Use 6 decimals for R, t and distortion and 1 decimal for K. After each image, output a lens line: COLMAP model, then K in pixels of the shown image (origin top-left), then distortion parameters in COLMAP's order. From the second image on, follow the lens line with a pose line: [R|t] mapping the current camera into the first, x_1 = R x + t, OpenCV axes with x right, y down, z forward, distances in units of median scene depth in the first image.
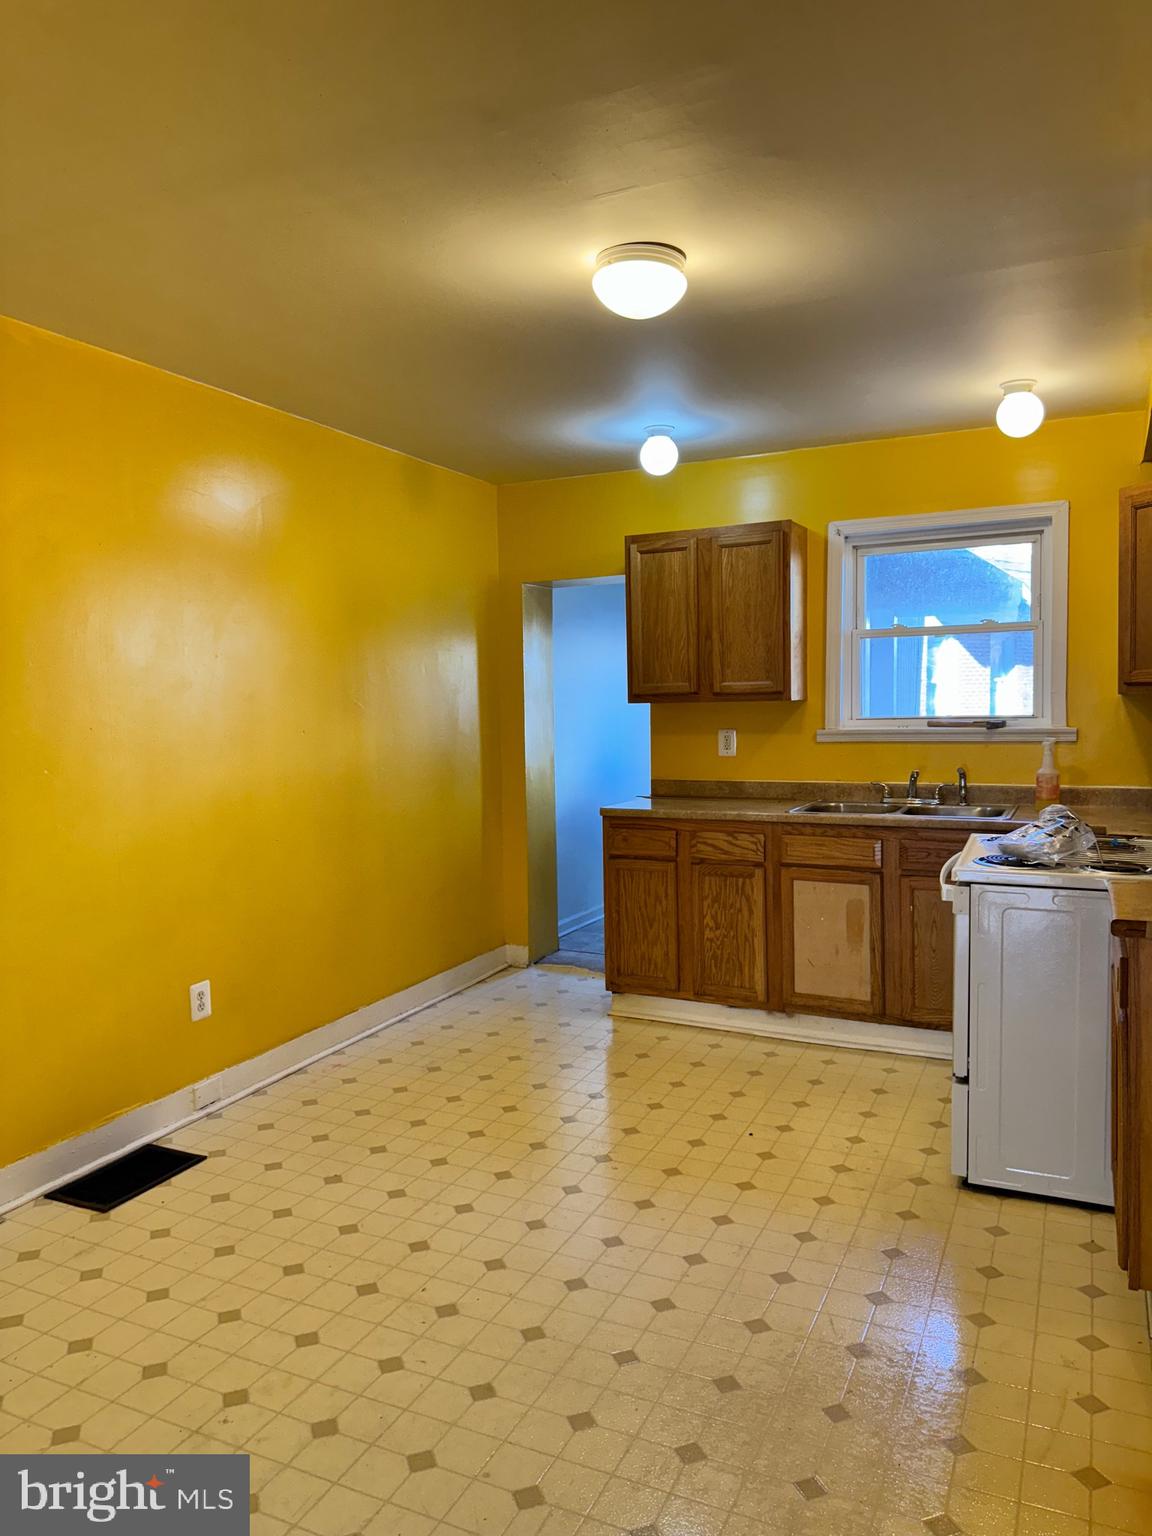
lens RADIAL K [[1068.7, 0, 576.0], [0, 1068.7, 768.0], [0, 0, 1]] dist [0.004249, 0.001812]
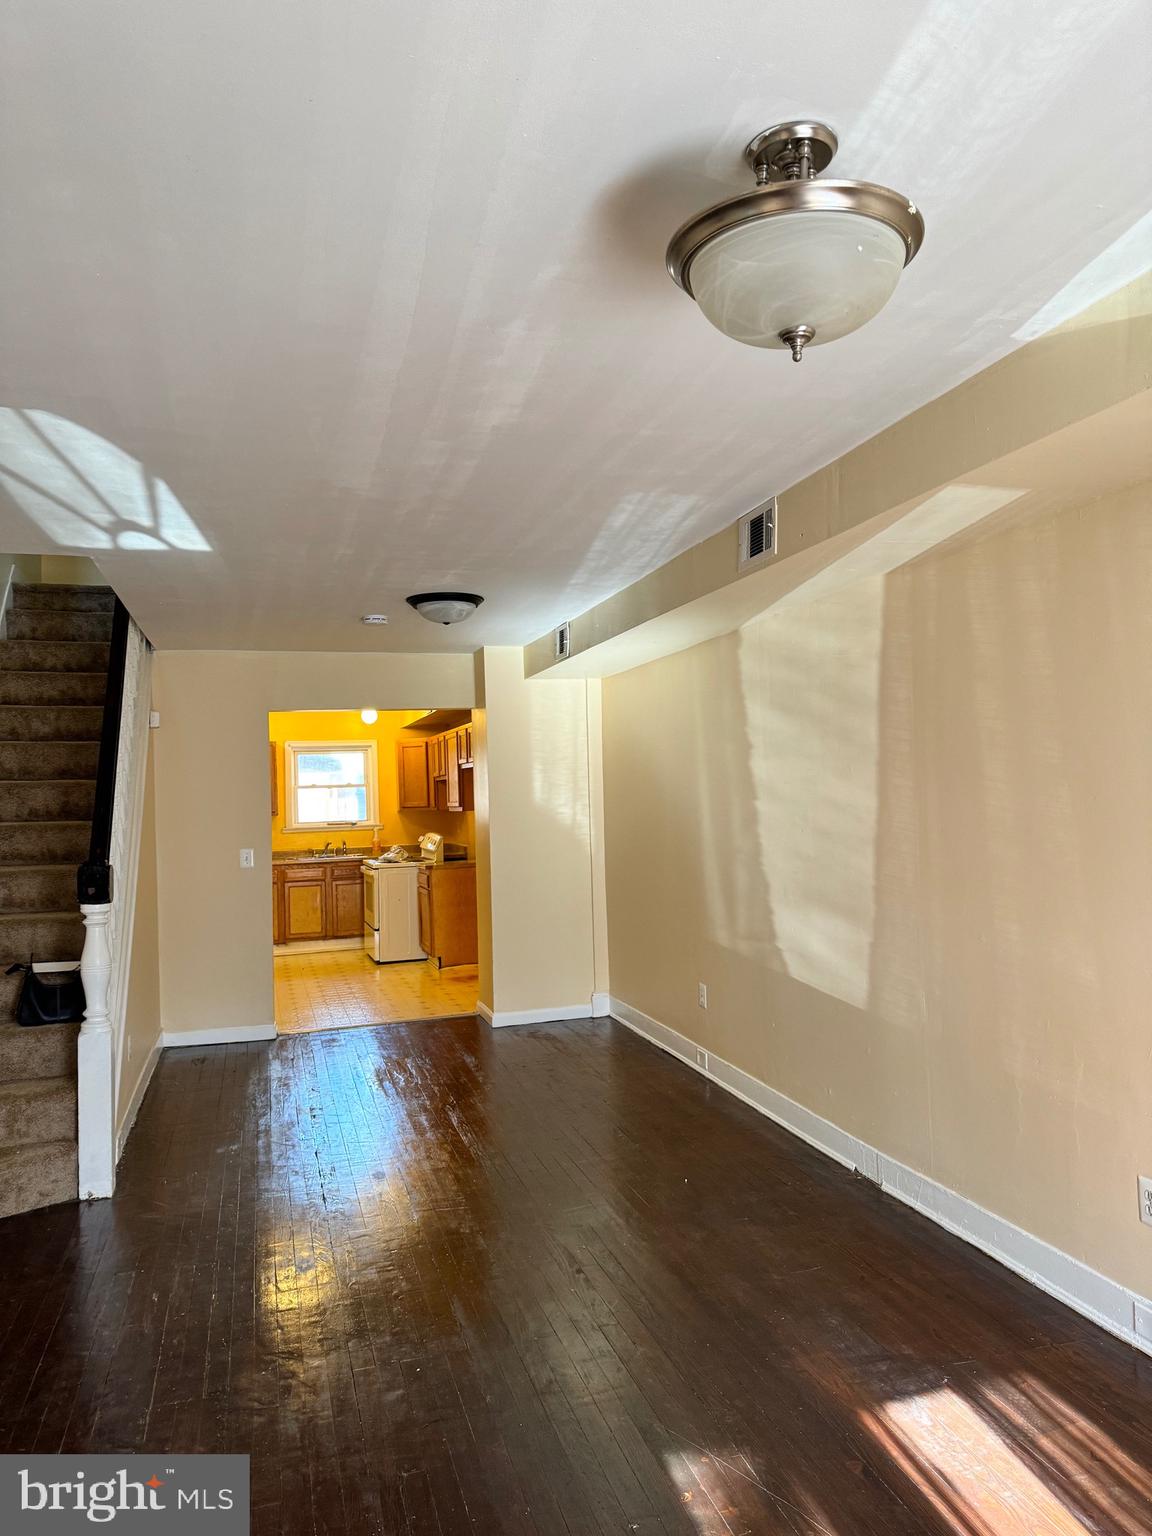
lens RADIAL K [[1068.7, 0, 576.0], [0, 1068.7, 768.0], [0, 0, 1]] dist [0.004249, 0.001812]
pose [[0.741145, 0.017994, 0.671104, -0.988821], [0.055219, 0.994620, -0.087650, 0.085343], [-0.669070, 0.102019, 0.736164, -1.325064]]
